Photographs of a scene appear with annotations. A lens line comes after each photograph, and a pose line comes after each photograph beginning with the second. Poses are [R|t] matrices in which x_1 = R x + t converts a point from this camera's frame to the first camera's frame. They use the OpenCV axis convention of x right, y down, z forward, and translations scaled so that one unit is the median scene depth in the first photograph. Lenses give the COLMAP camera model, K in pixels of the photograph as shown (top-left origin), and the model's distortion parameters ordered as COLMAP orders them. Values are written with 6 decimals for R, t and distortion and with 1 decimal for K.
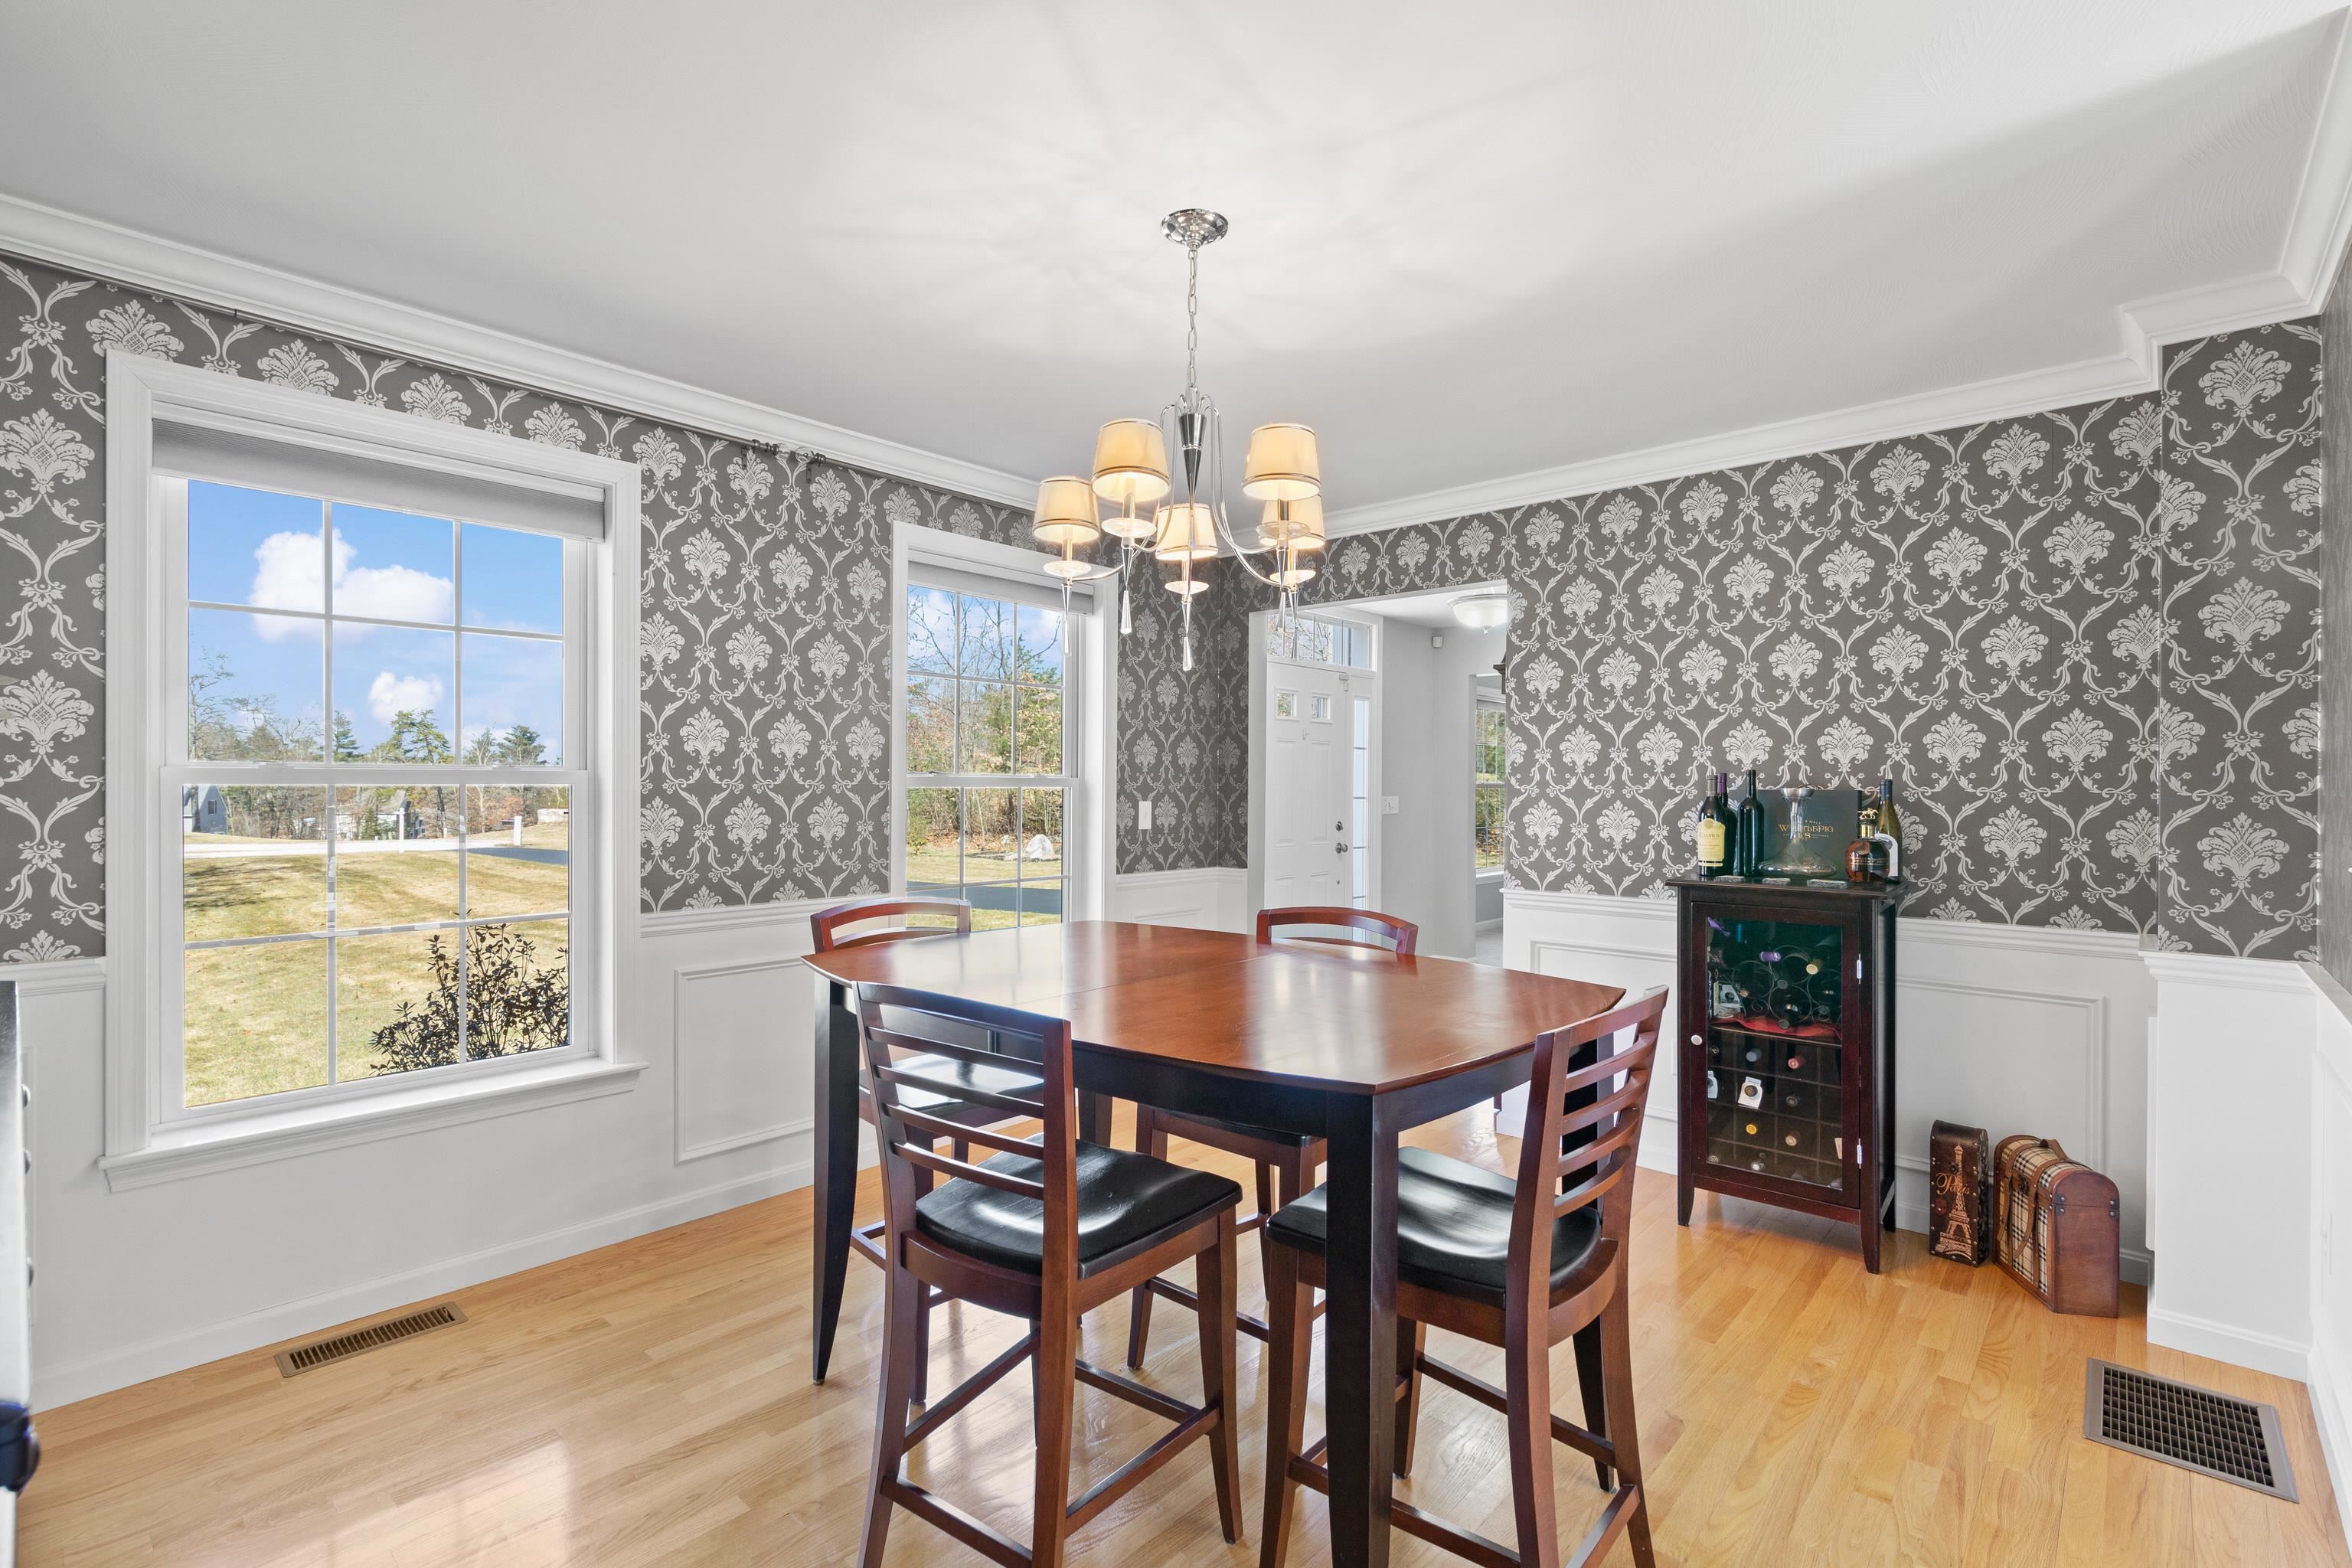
lens RADIAL K [[1067.5, 0, 1182.7], [0, 1067.5, 793.4], [0, 0, 1]] dist [-0.001073, -0.000210]
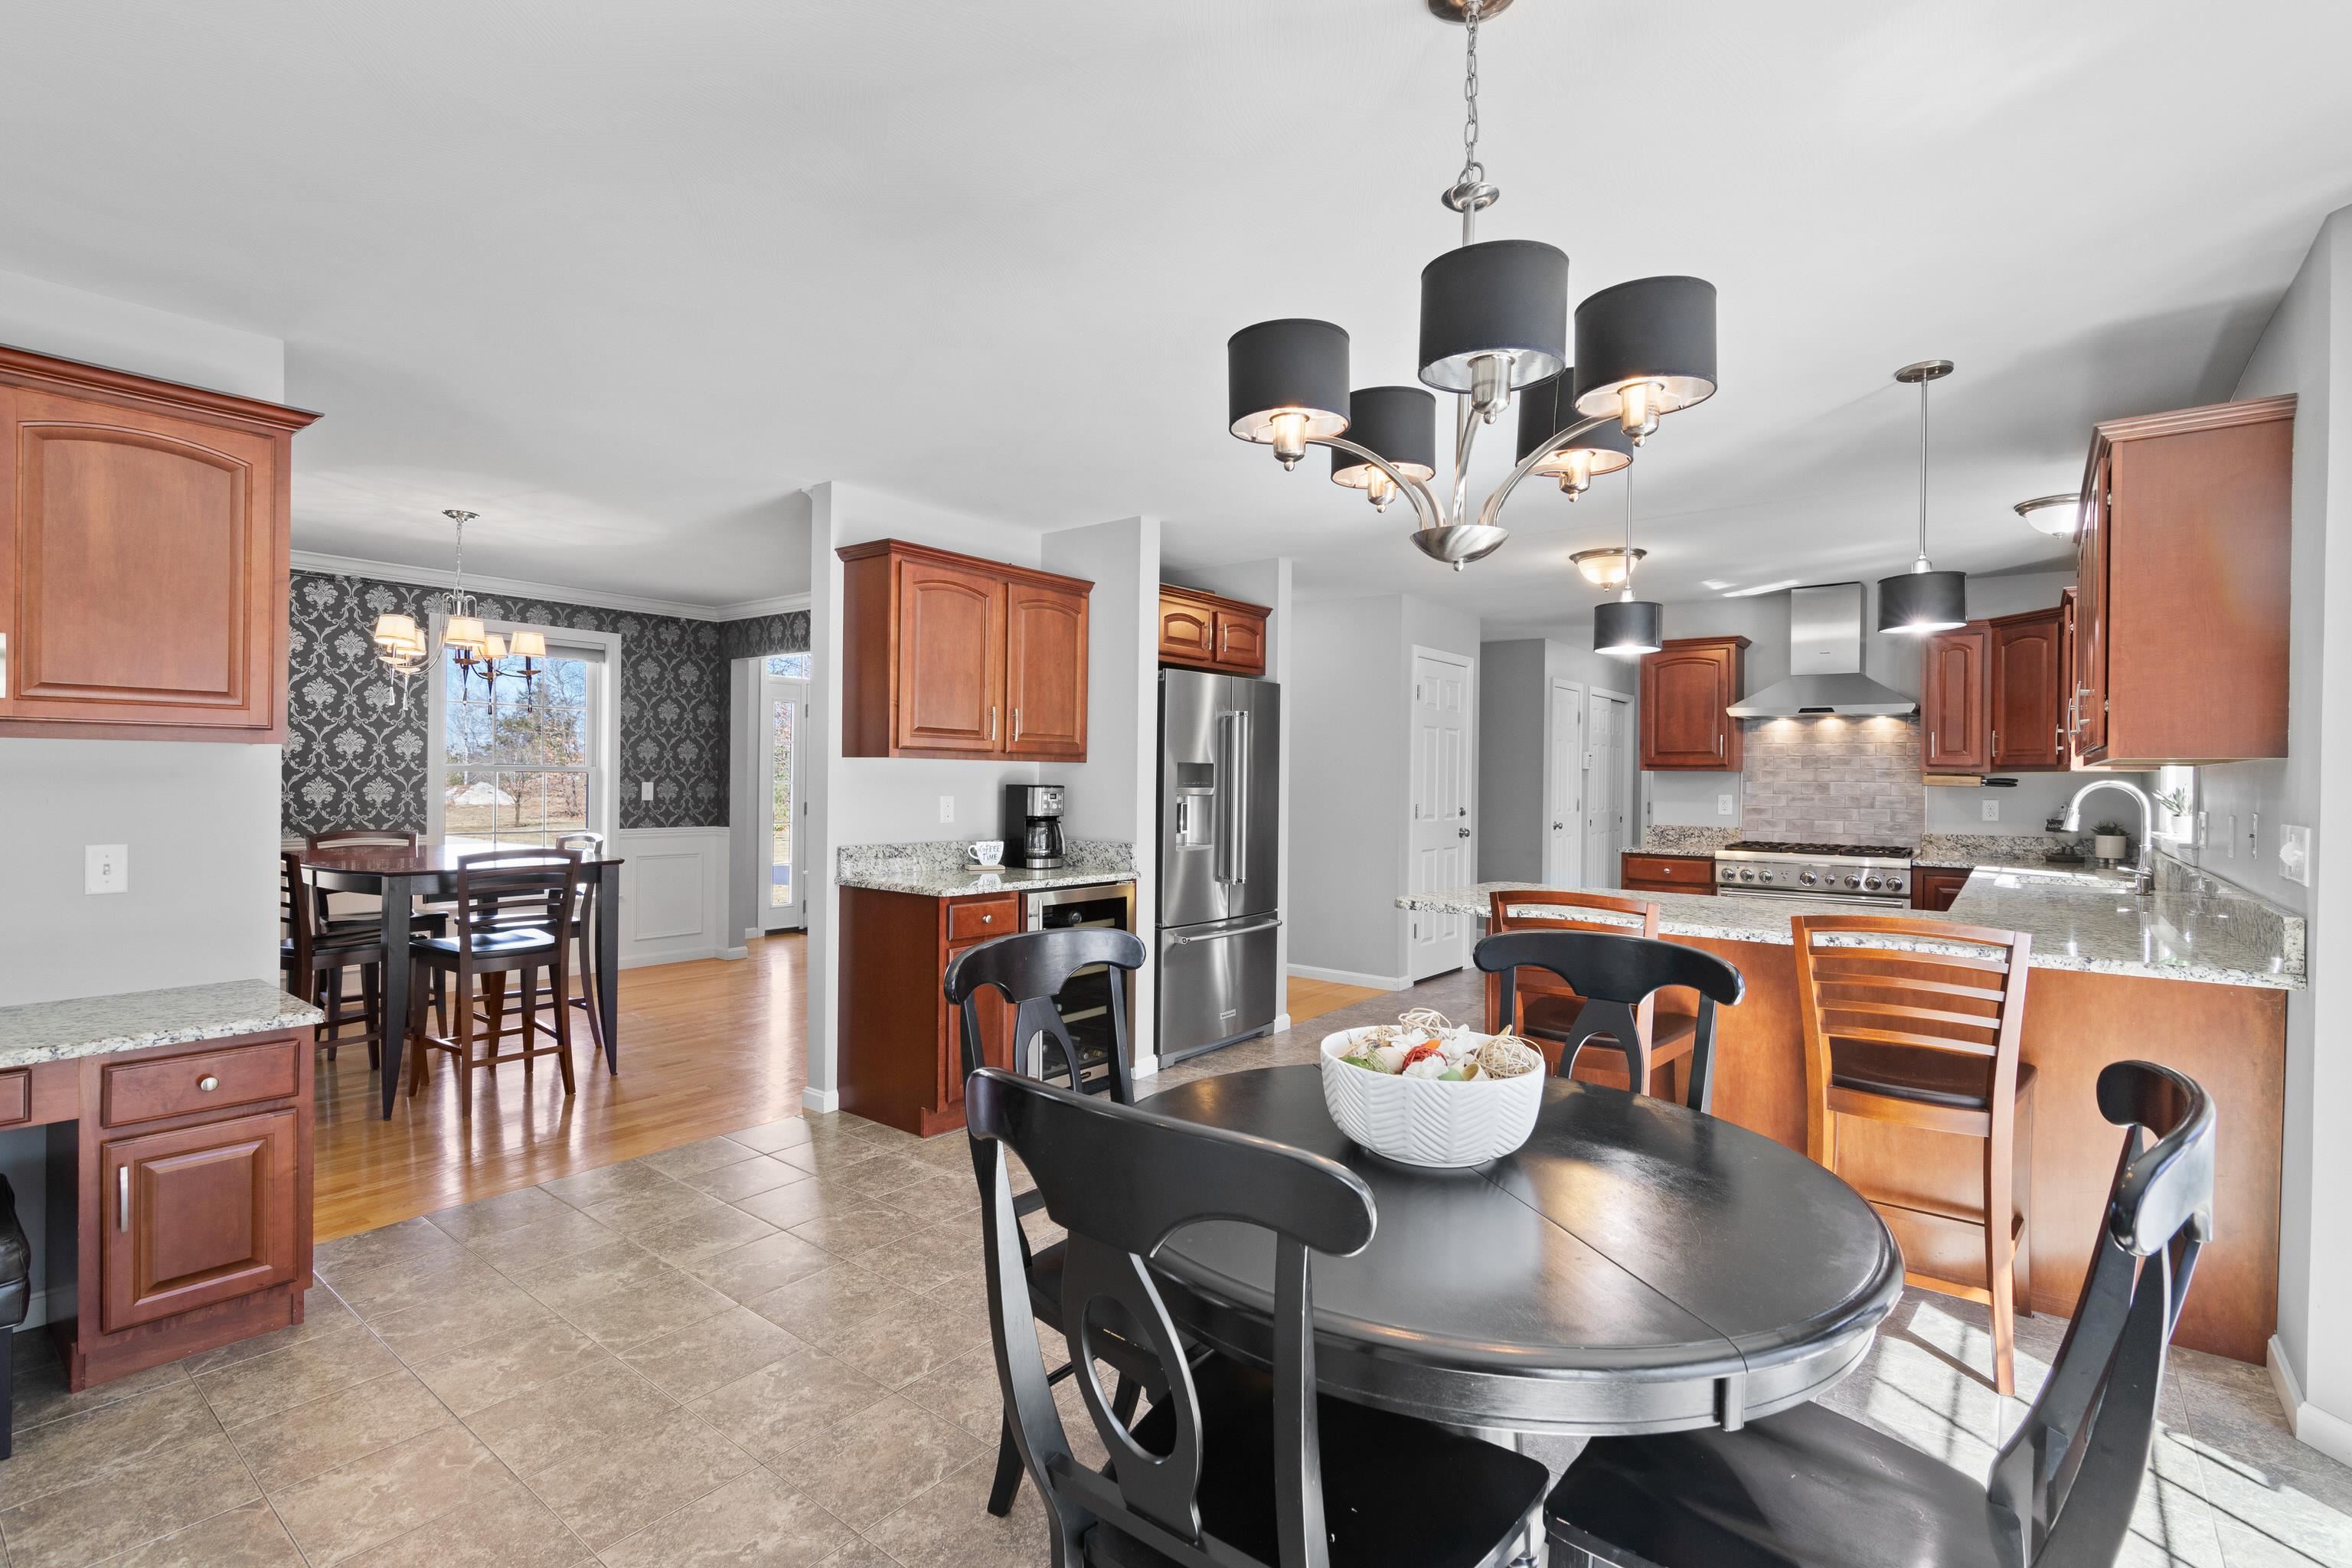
lens RADIAL K [[1076.3, 0, 1176.4], [0, 1076.3, 779.3], [0, 0, 1]] dist [-0.000859, -0.000130]
pose [[0.997980, 0.006400, 0.063208, 0.808273], [-0.006166, 0.999973, -0.003896, 0.005736], [-0.063231, 0.003498, 0.997993, -0.774683]]
